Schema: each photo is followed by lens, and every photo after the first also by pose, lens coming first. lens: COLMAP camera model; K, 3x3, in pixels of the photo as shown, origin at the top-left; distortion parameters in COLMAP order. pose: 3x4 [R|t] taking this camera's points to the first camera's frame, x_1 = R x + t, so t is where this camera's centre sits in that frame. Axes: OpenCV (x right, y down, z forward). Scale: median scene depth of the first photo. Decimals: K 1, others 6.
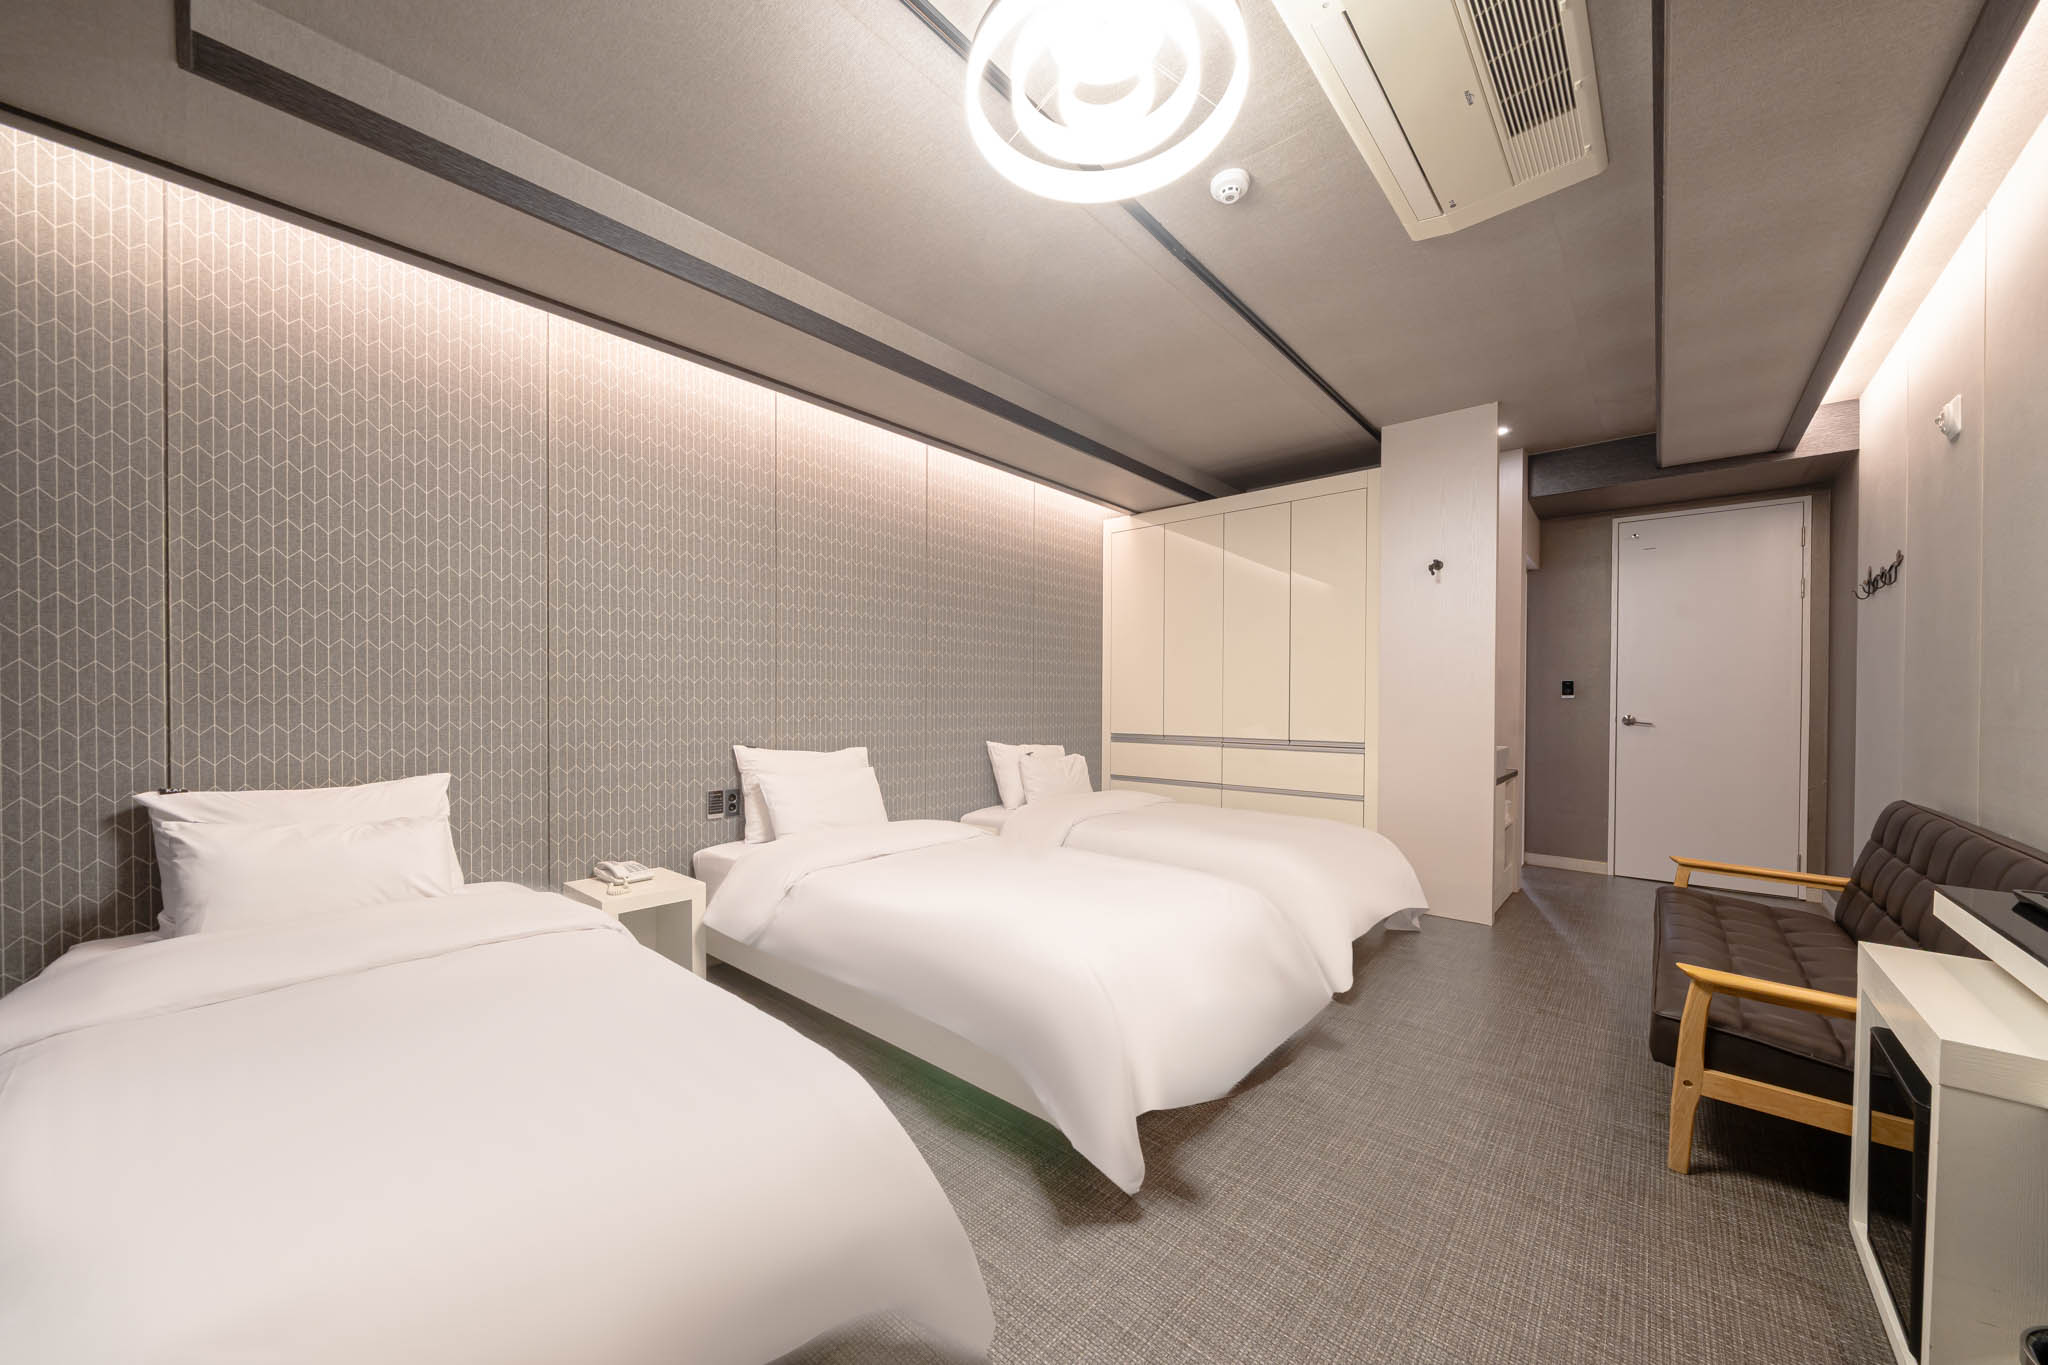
lens RADIAL K [[722.8, 0, 1019.1], [0, 722.8, 702.8], [0, 0, 1]] dist [-0.001578, -0.000239]
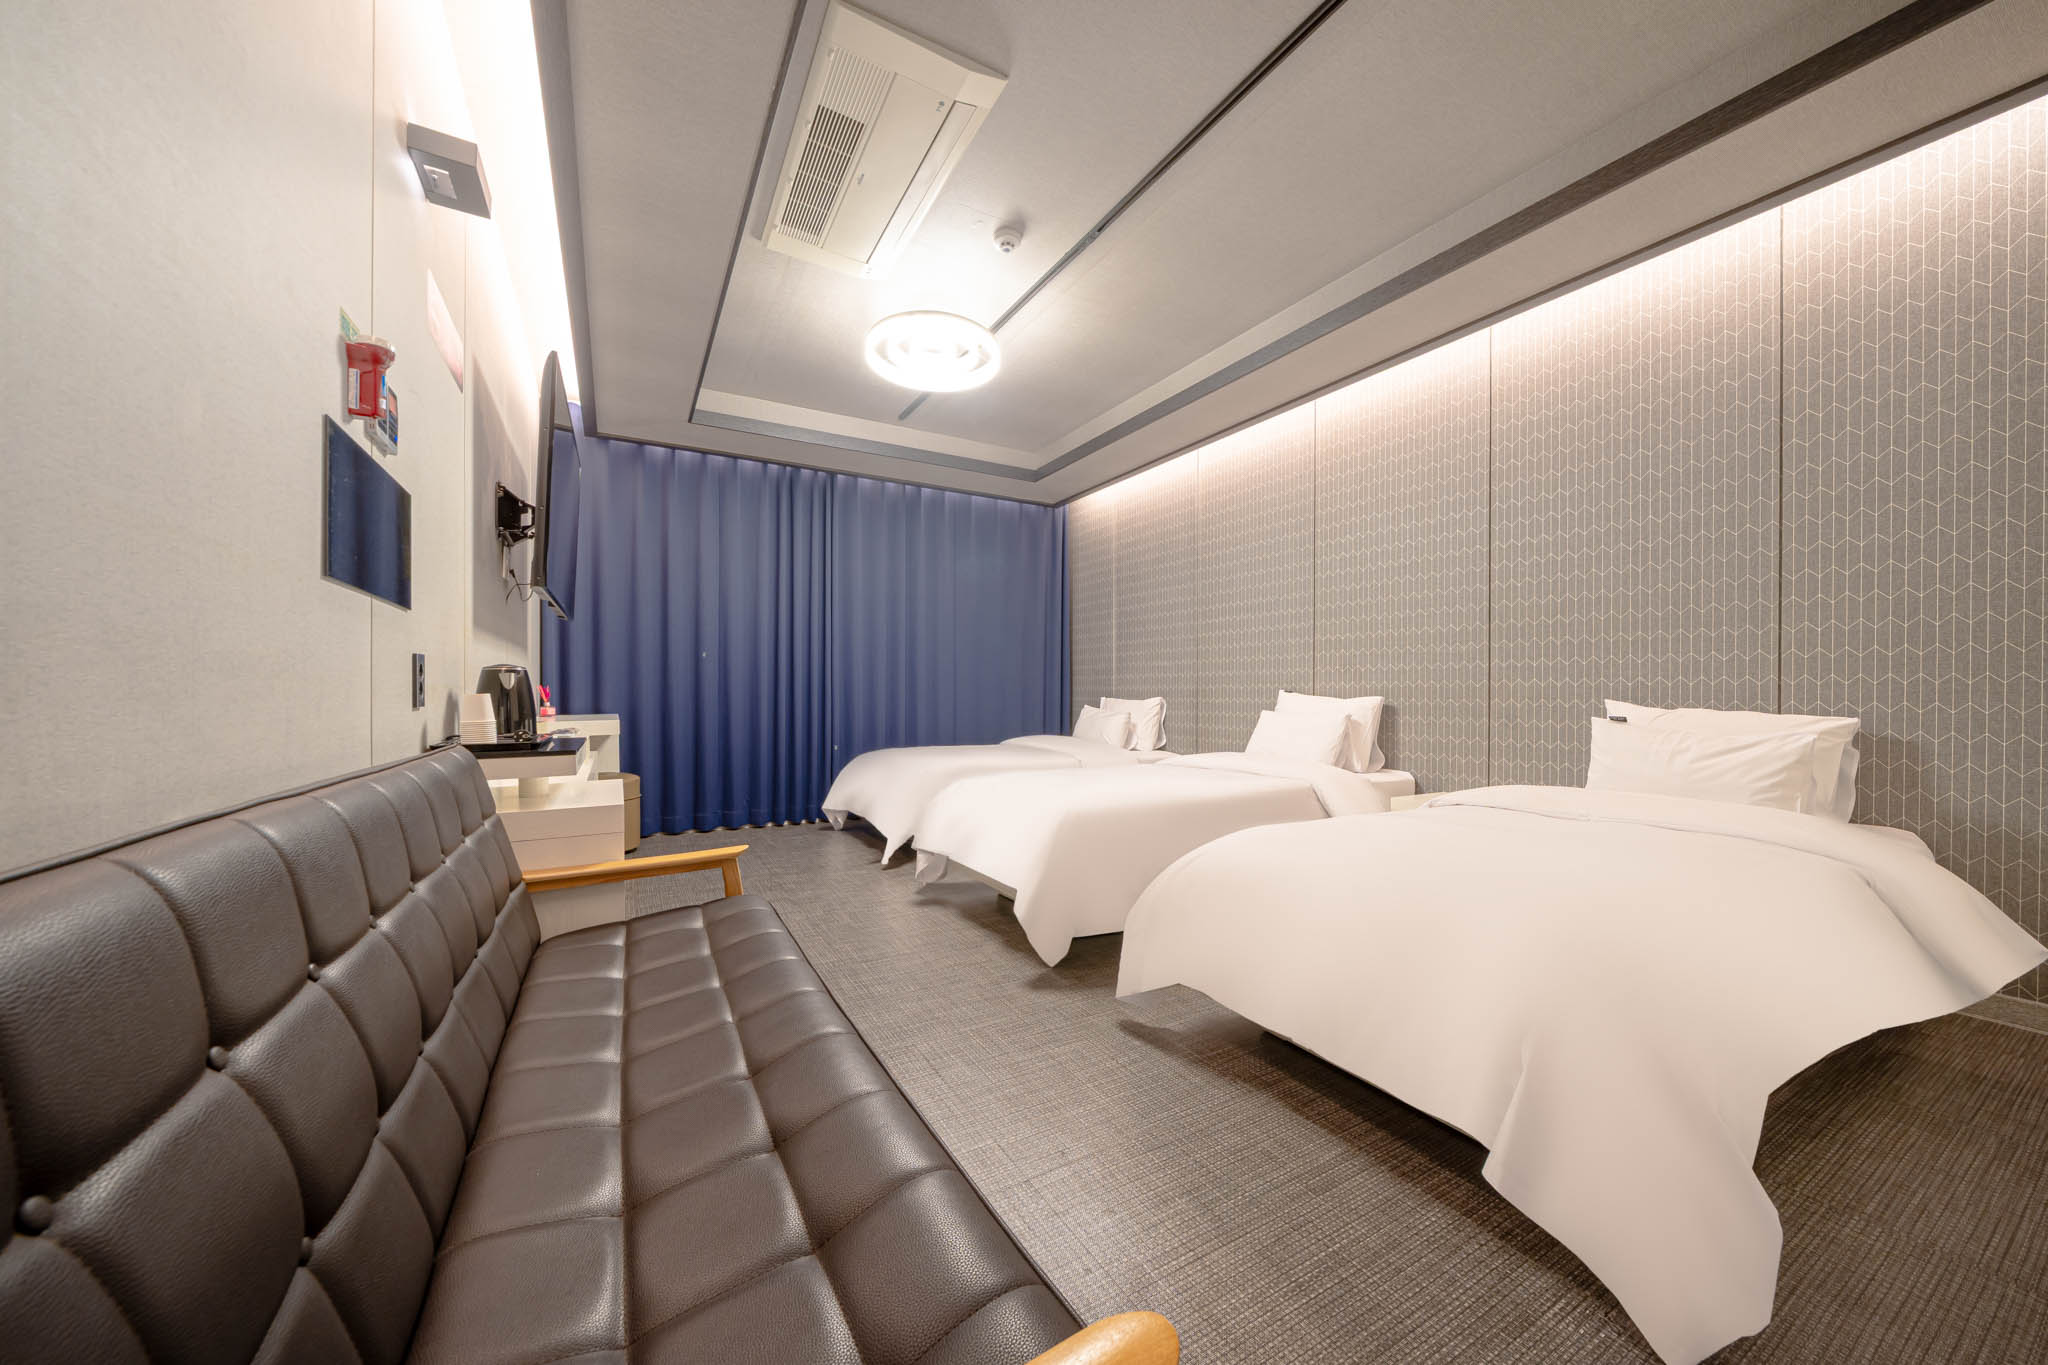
lens RADIAL K [[722.8, 0, 1020.5], [0, 722.8, 693.0], [0, 0, 1]] dist [-0.001578, -0.000239]
pose [[-0.326681, -0.003696, -0.945127, 0.954614], [-0.002993, 0.999991, -0.002876, 0.065118], [0.945130, 0.001889, -0.326689, 0.915905]]
